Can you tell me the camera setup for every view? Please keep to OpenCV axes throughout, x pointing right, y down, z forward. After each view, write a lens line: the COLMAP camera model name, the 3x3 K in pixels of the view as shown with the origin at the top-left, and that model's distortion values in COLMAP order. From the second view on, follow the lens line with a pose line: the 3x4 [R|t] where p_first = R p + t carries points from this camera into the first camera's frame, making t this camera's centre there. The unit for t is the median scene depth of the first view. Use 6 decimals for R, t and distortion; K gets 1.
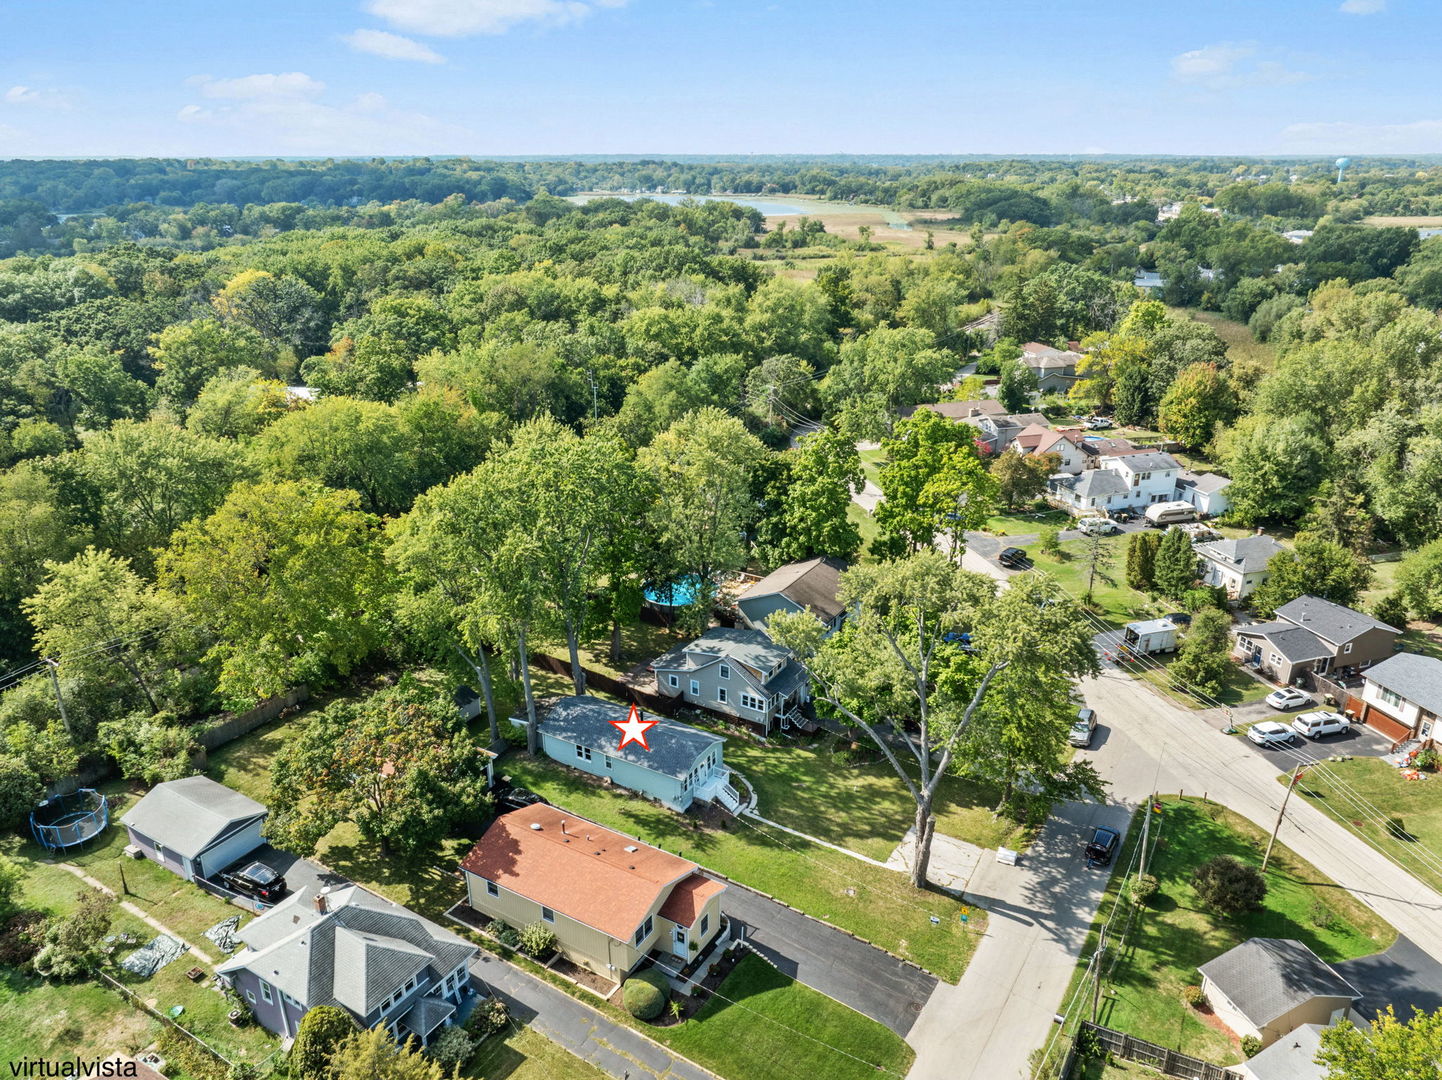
lens RADIAL K [[1083.4, 0, 721.1], [0, 1083.4, 505.8], [0, 0, 1]] dist [-0.013032, -0.005345]
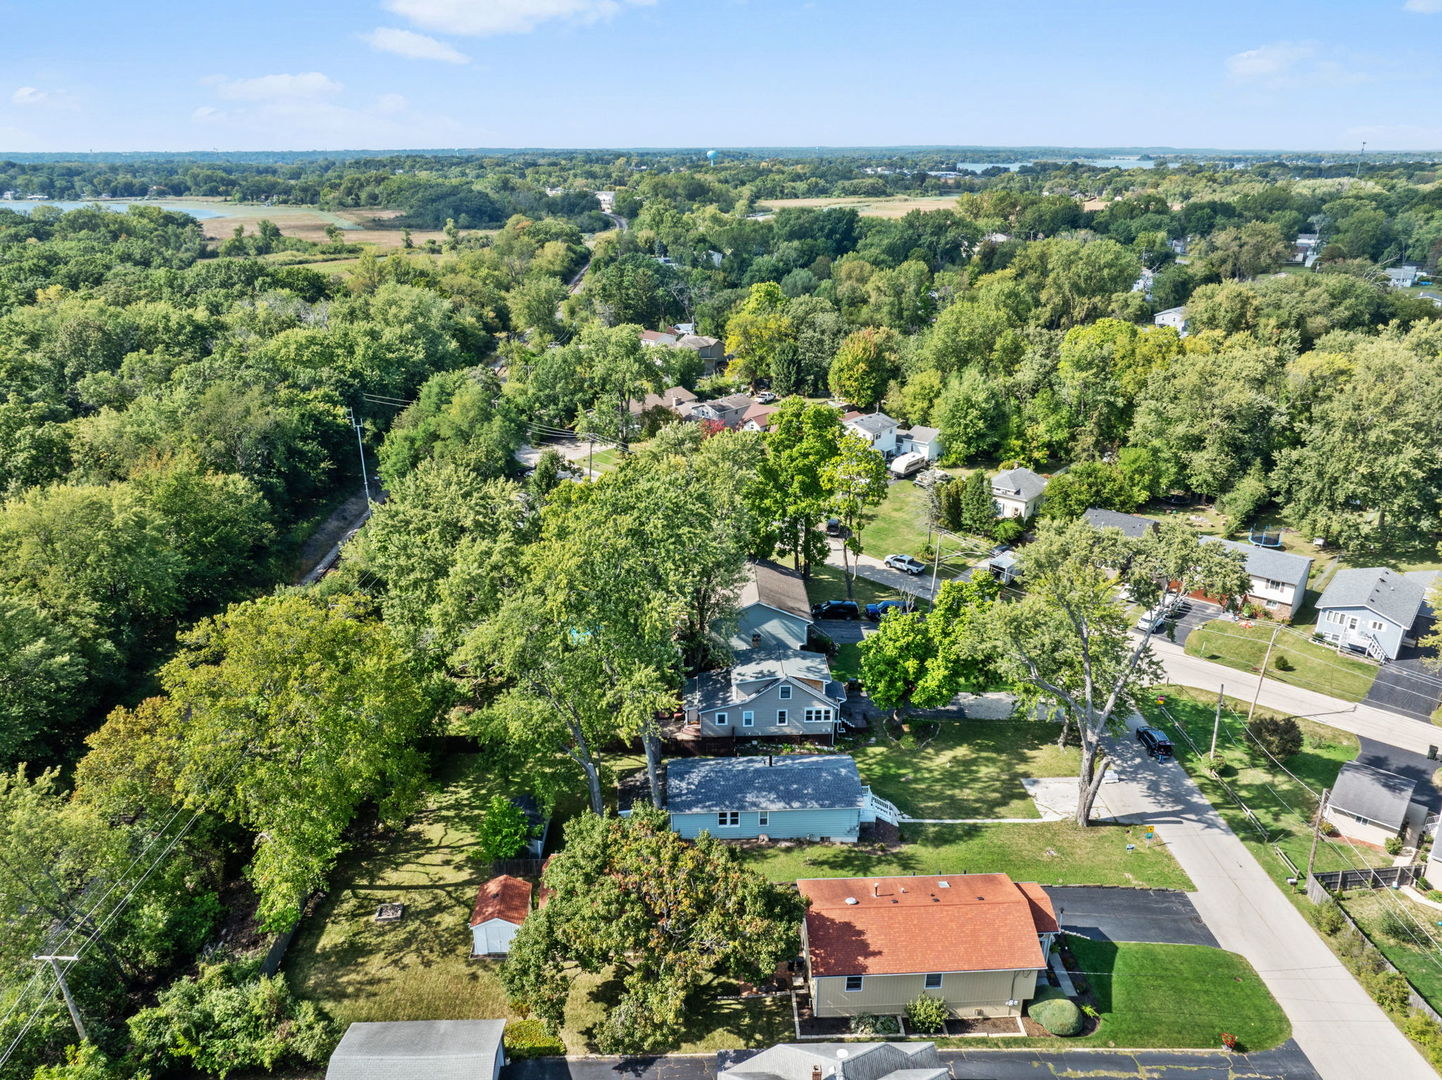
lens RADIAL K [[1056.9, 0, 721.0], [0, 1056.9, 540.0], [0, 0, 1]] dist [-0.011143, -0.001407]
pose [[0.829829, -0.195115, 0.522795, -0.499534], [0.174317, 0.980632, 0.089296, -0.071093], [-0.530093, 0.017031, 0.847769, 0.235940]]
